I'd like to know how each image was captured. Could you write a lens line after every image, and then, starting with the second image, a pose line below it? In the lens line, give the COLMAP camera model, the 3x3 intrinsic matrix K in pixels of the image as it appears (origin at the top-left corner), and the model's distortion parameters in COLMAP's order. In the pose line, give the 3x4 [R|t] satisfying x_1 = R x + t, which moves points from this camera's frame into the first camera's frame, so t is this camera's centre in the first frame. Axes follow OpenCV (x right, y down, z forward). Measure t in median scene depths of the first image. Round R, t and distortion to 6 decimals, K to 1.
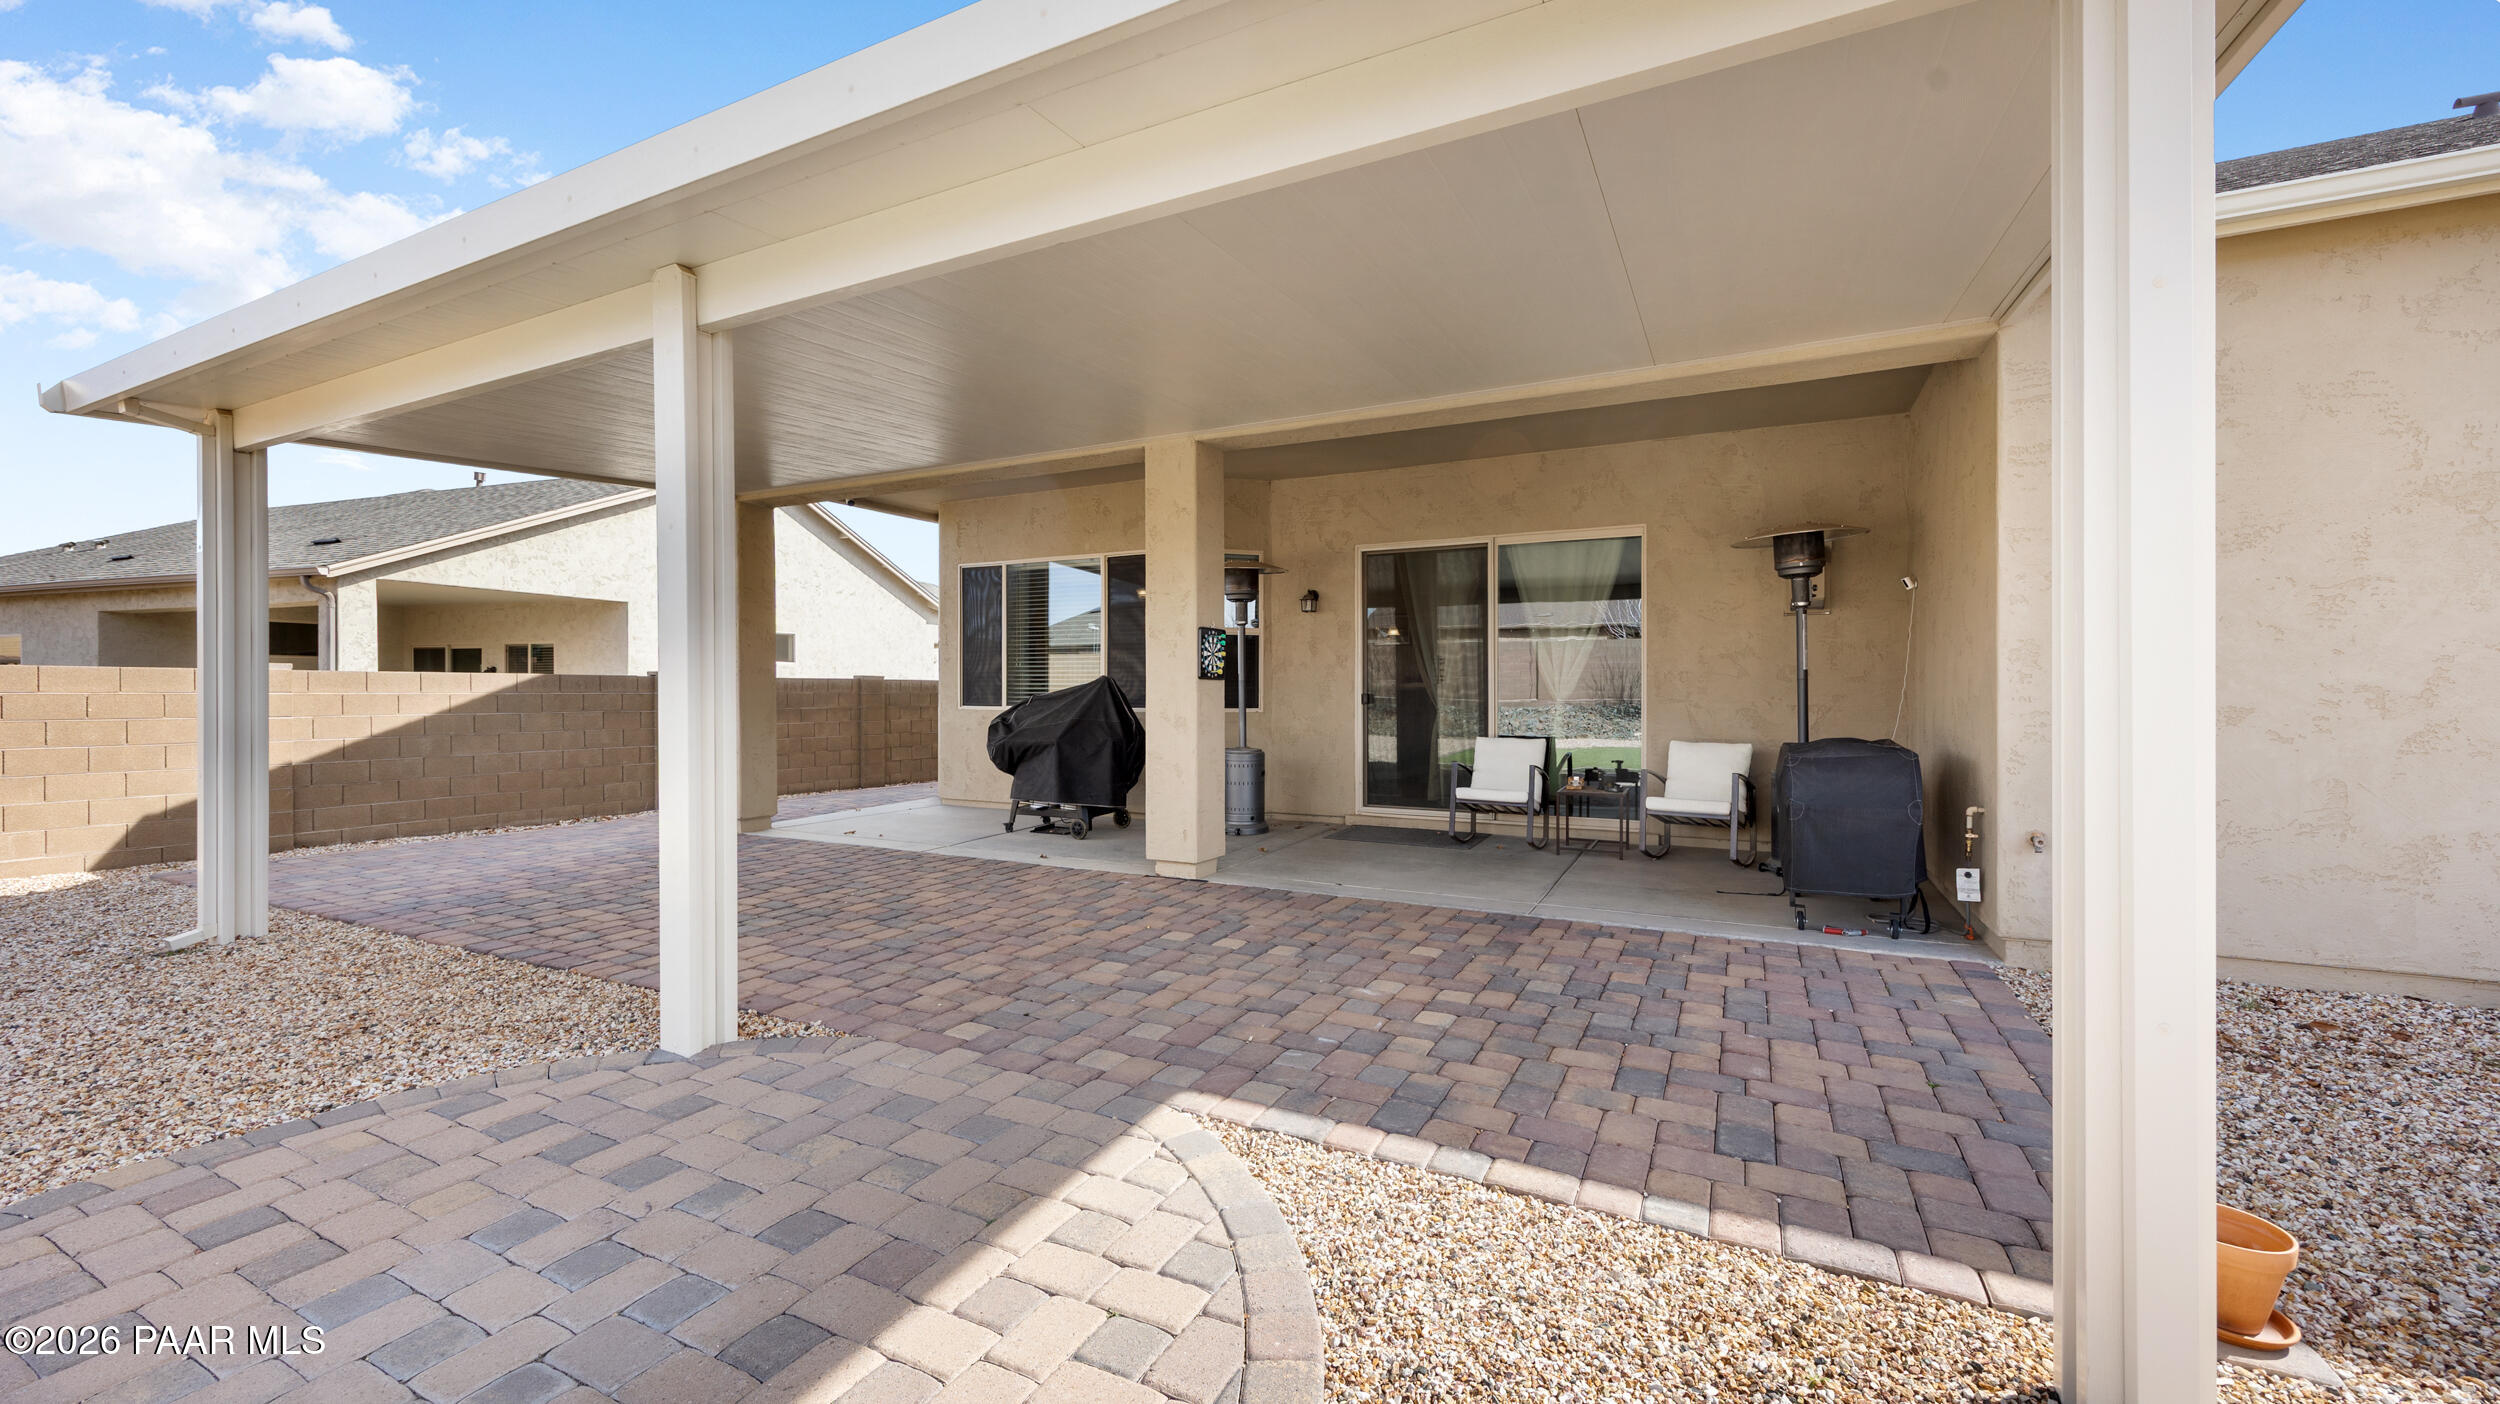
lens RADIAL K [[996.0, 0, 1250.0], [0, 996.0, 702.0], [0, 0, 1]] dist [-0.000705, -0.000100]
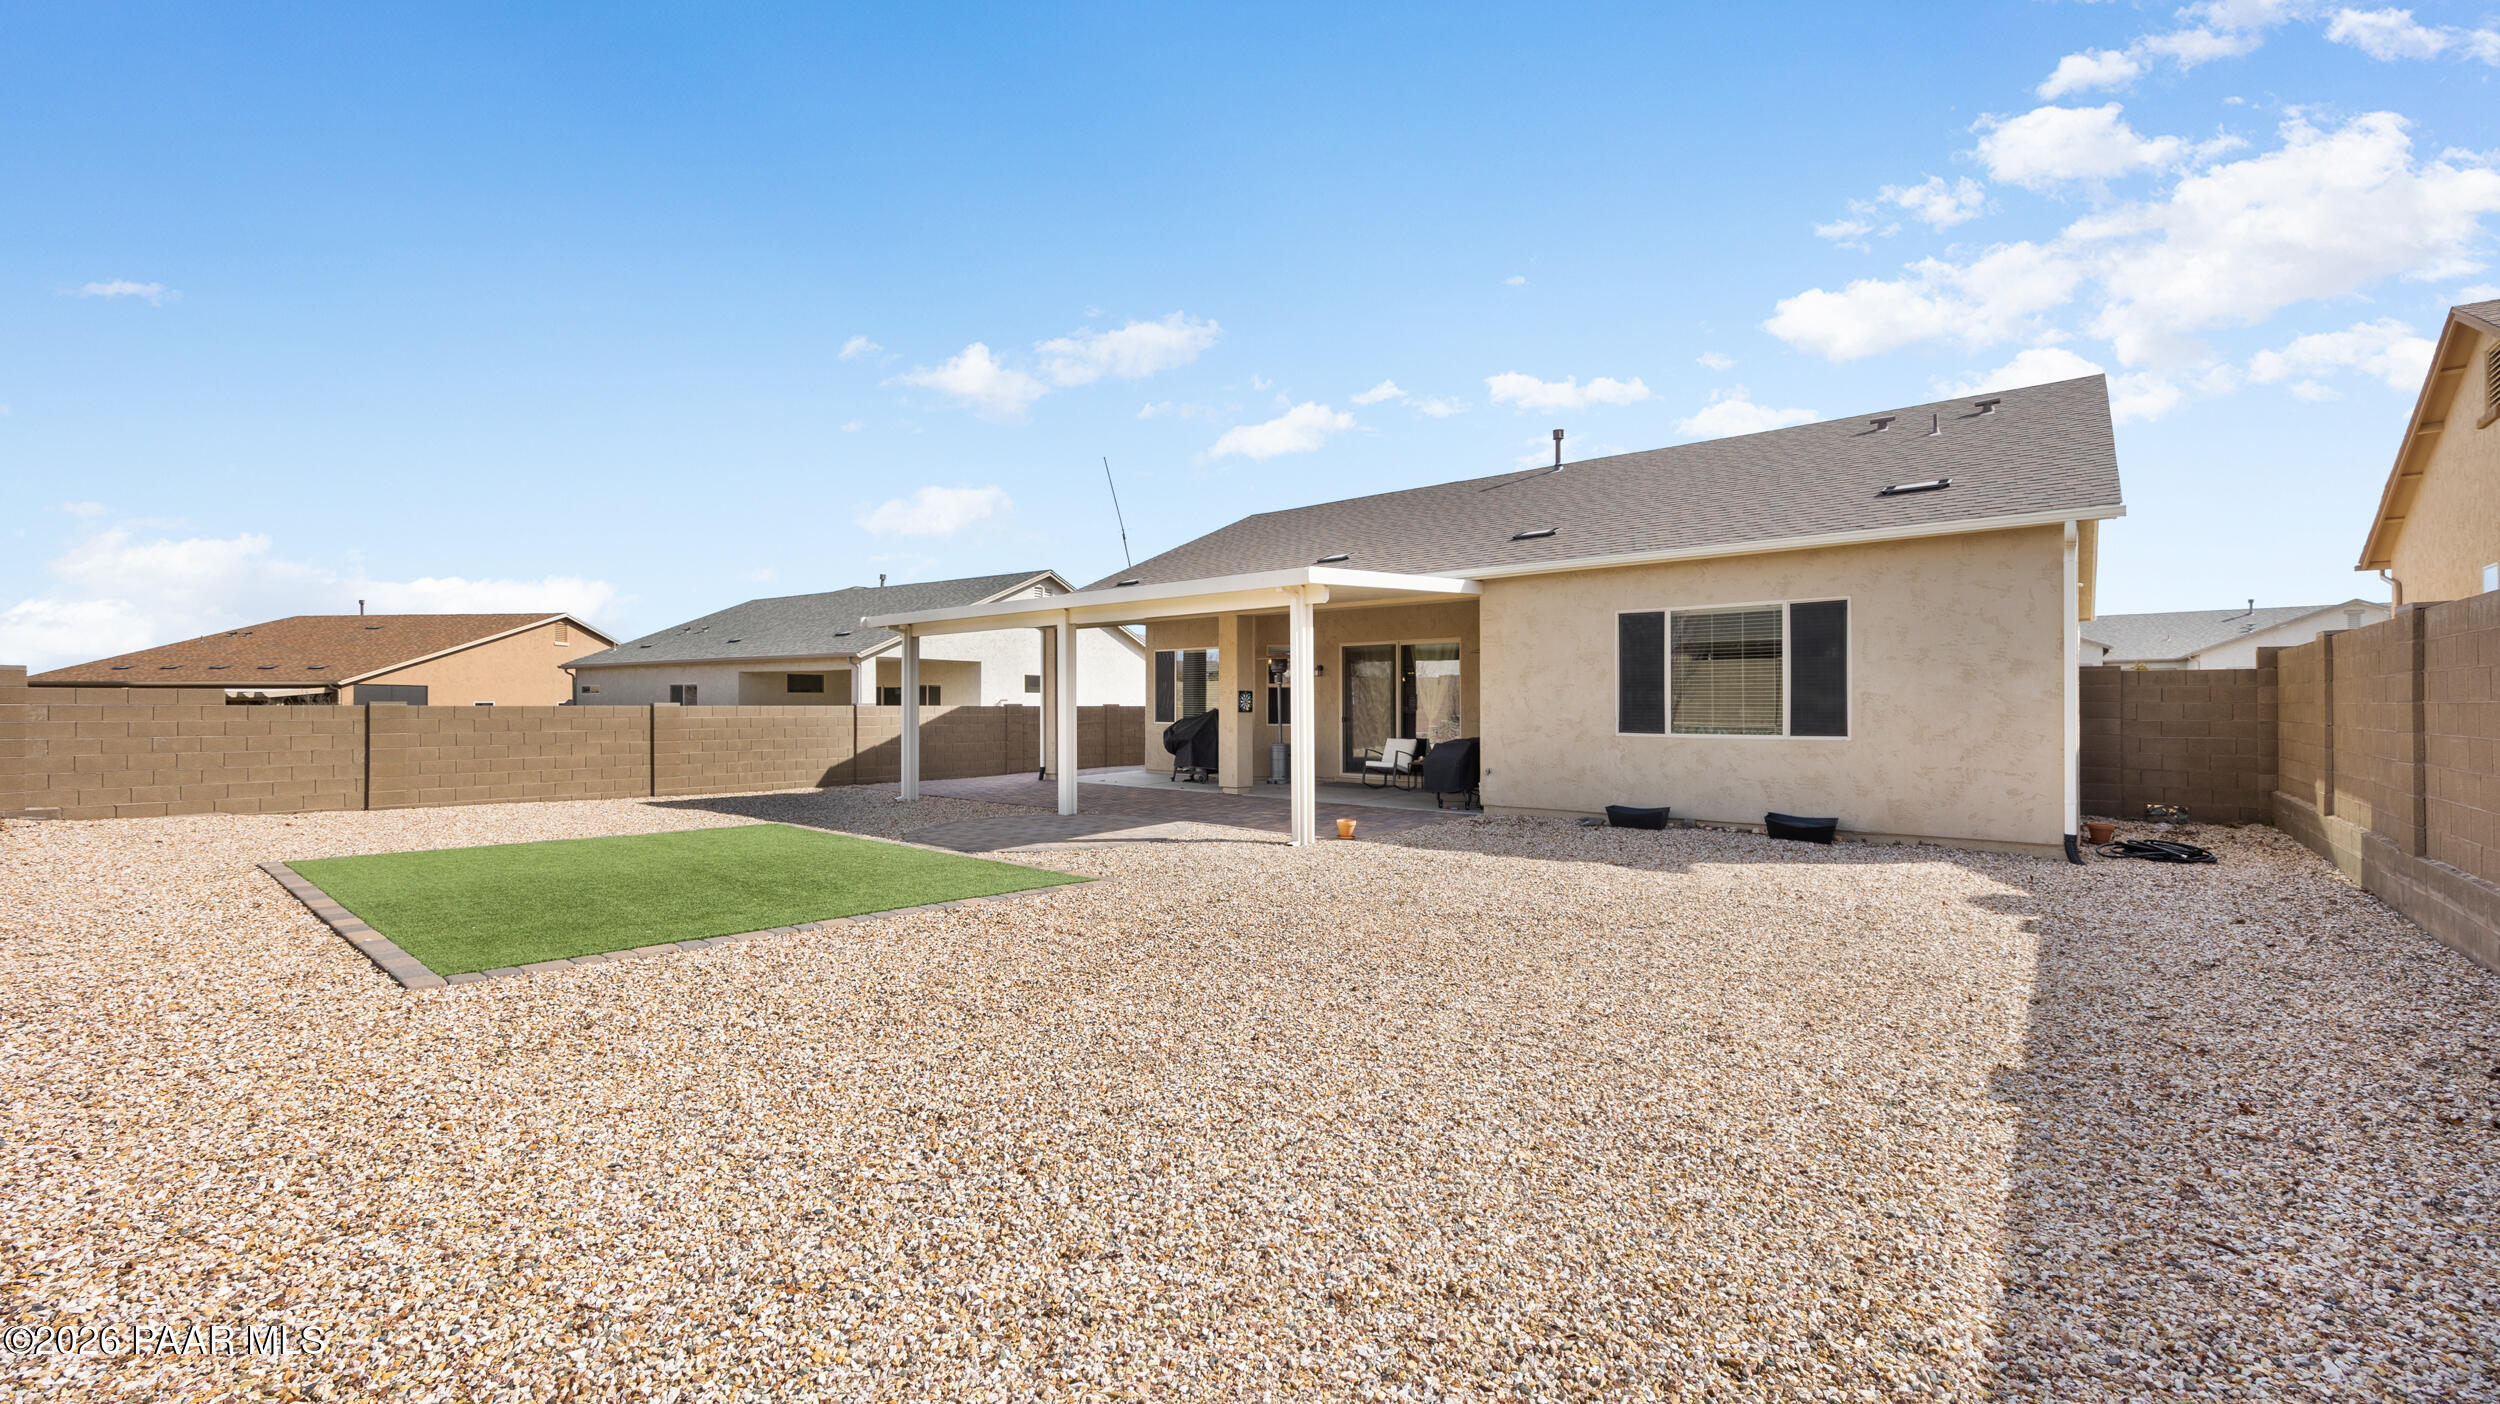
lens RADIAL K [[996.0, 0, 1250.0], [0, 996.0, 702.0], [0, 0, 1]] dist [-0.000705, -0.000100]
pose [[0.974599, -0.002023, -0.223950, 0.387967], [-0.000088, 0.999956, -0.009417, -0.018556], [0.223959, 0.009198, 0.974555, -1.015317]]
